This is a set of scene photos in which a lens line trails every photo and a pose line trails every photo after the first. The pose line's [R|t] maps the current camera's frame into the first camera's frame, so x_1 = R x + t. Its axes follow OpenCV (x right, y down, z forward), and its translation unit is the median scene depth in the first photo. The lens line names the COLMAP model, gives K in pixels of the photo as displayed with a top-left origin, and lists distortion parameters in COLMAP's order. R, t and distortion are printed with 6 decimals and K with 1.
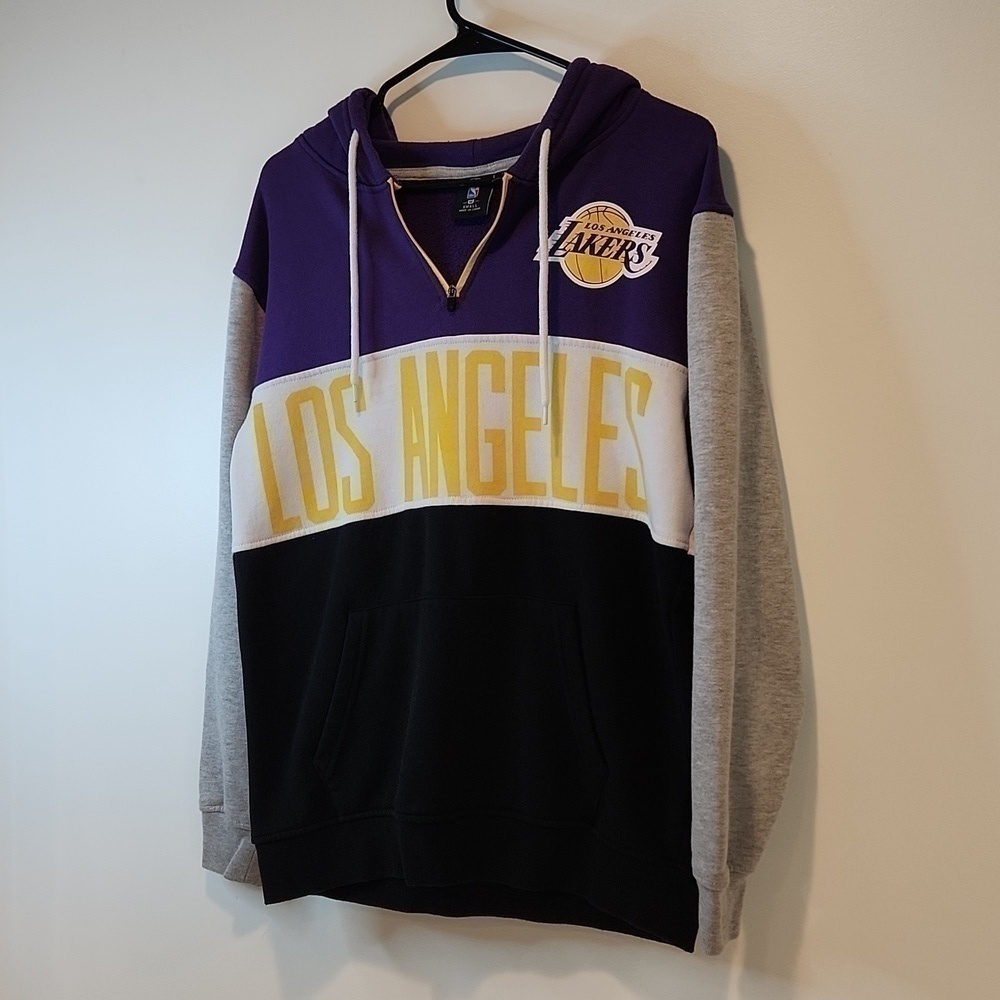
lens RADIAL K [[1475.9, 0, 509.2], [0, 1475.9, 508.3], [0, 0, 1]] dist [0.068603, 0.000000]
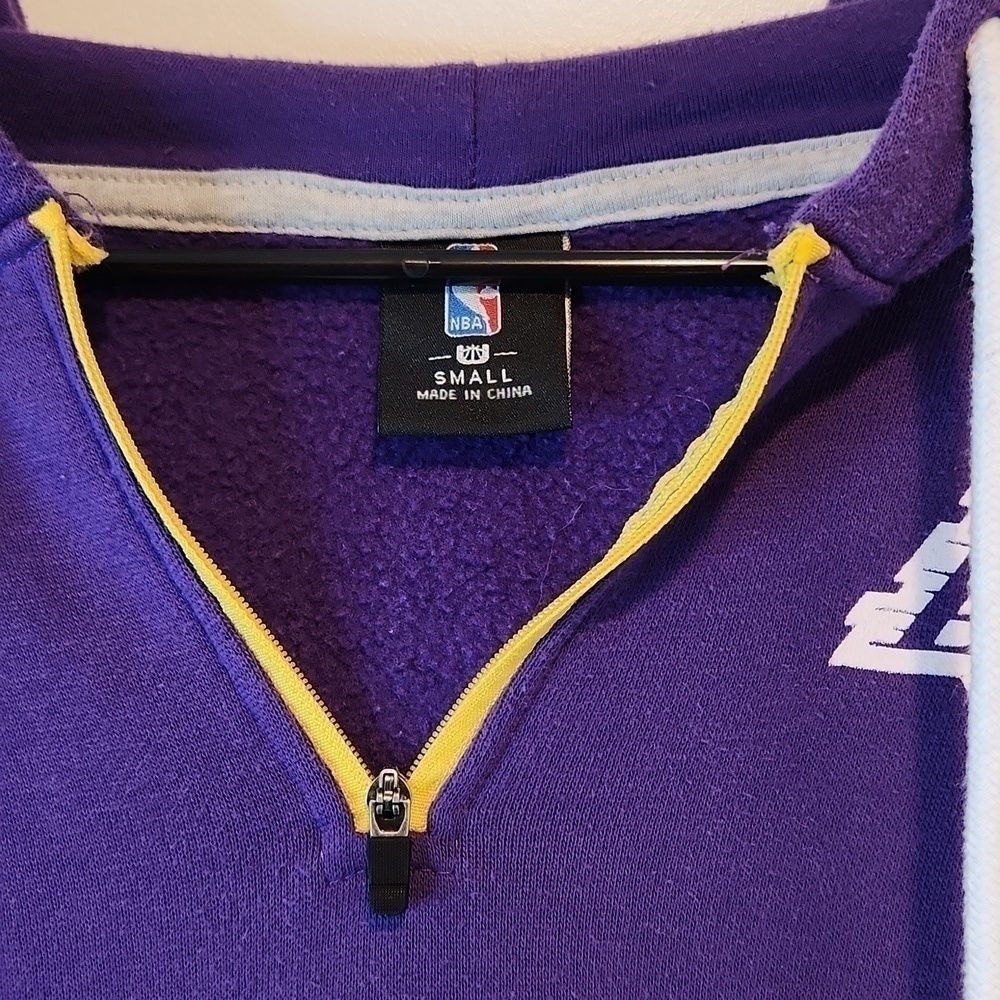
lens RADIAL K [[1475.9, 0, 494.3], [0, 1475.9, 479.8], [0, 0, 1]] dist [0.068603, 0.000000]
pose [[0.916307, 0.019373, 0.400008, -0.106416], [0.012181, 0.997019, -0.076192, -0.177398], [-0.400292, 0.074688, 0.913339, 0.829013]]
